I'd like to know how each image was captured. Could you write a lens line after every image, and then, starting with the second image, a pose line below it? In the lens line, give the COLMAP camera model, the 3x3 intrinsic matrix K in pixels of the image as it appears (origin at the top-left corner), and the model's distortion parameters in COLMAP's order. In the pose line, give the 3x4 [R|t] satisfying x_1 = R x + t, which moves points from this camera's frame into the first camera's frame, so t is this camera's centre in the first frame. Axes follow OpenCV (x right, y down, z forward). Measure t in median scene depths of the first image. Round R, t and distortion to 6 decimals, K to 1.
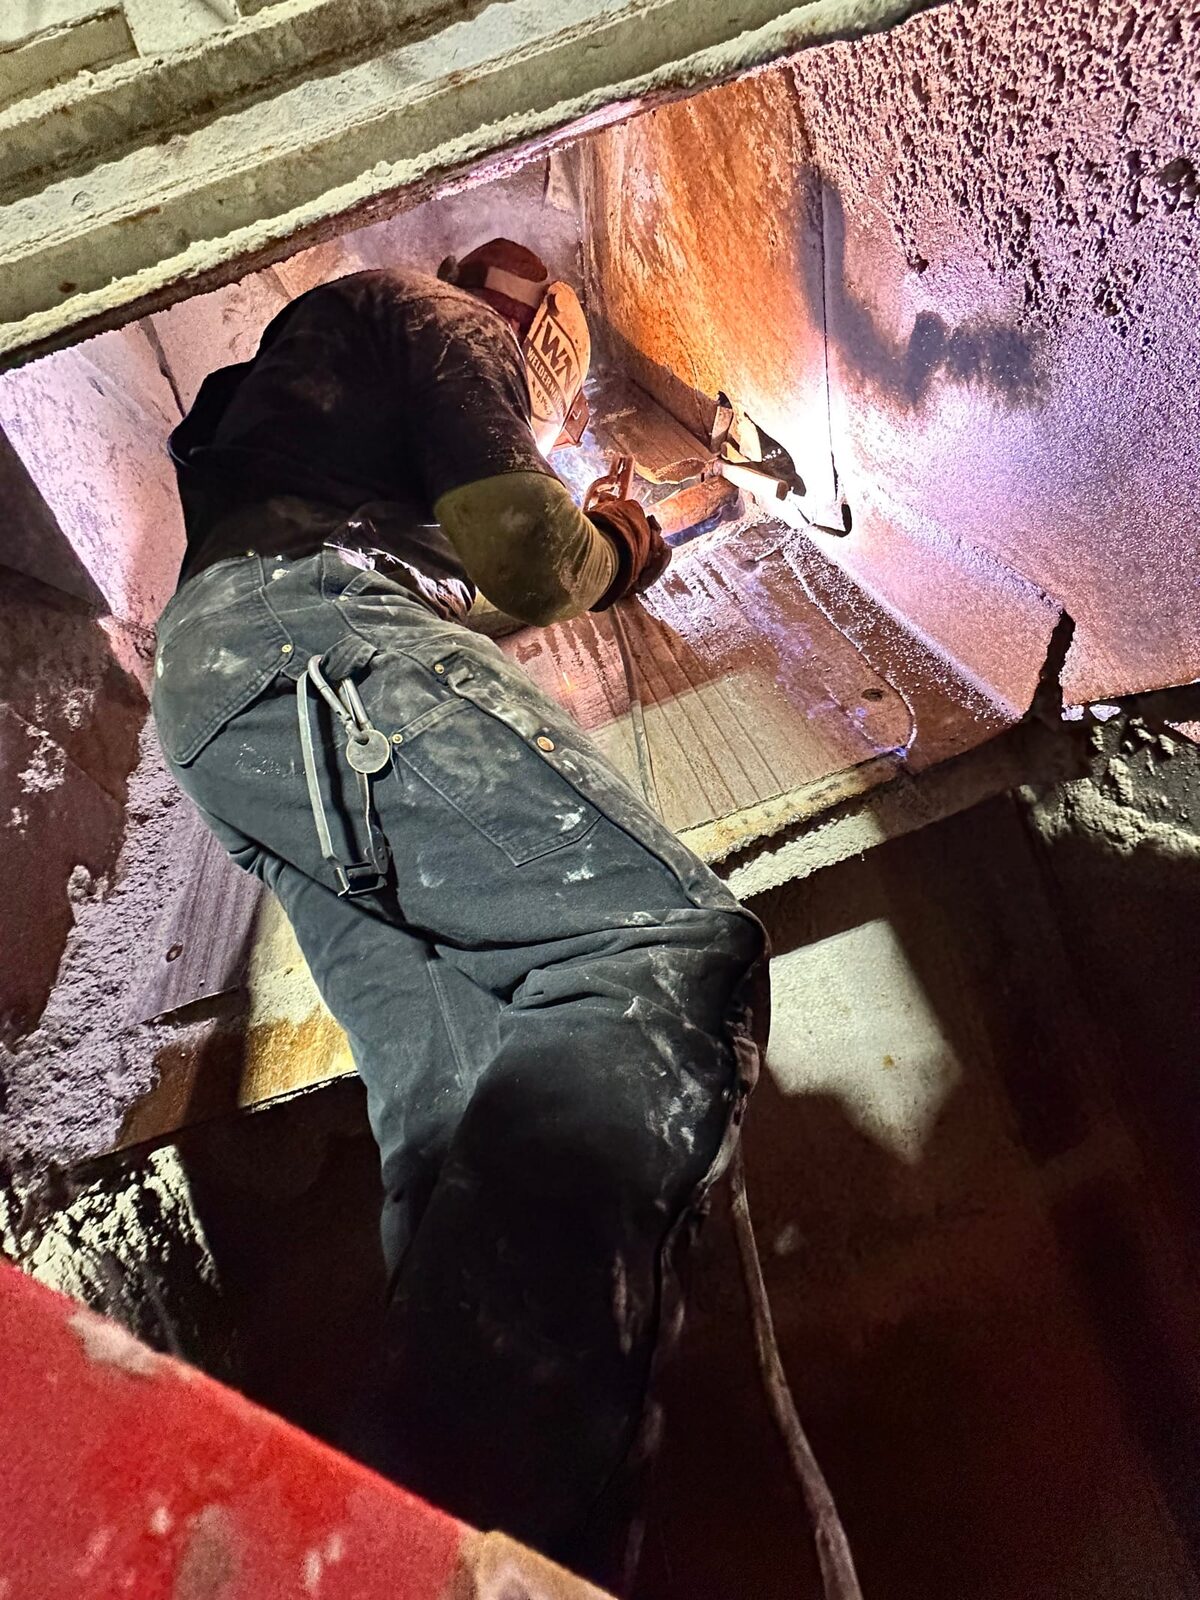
lens RADIAL K [[639.5, 0, 597.8], [0, 639.5, 805.2], [0, 0, 1]] dist [0.018828, 0.000142]
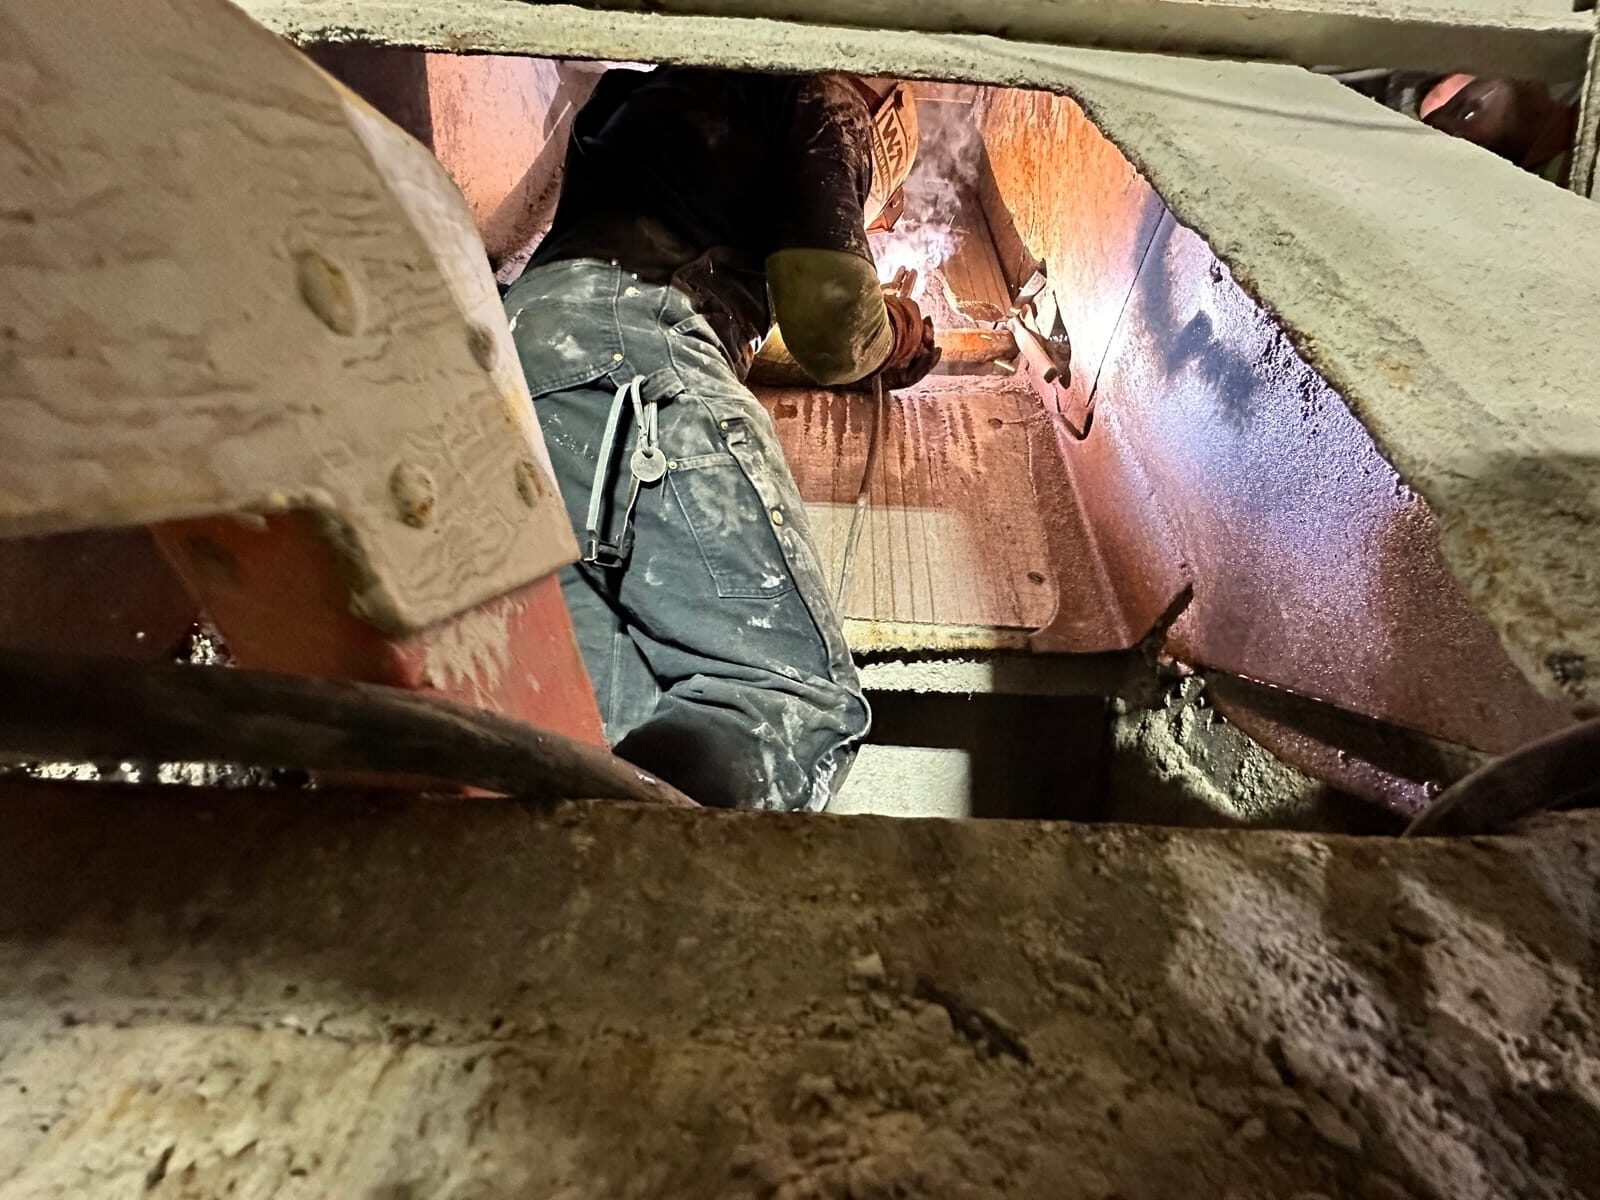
lens RADIAL K [[639.5, 0, 809.7], [0, 639.5, 602.2], [0, 0, 1]] dist [0.018828, 0.000142]
pose [[0.907734, 0.410690, 0.085742, -0.059808], [-0.416011, 0.907562, 0.057147, -0.040099], [-0.054347, -0.087544, 0.994677, -0.266712]]
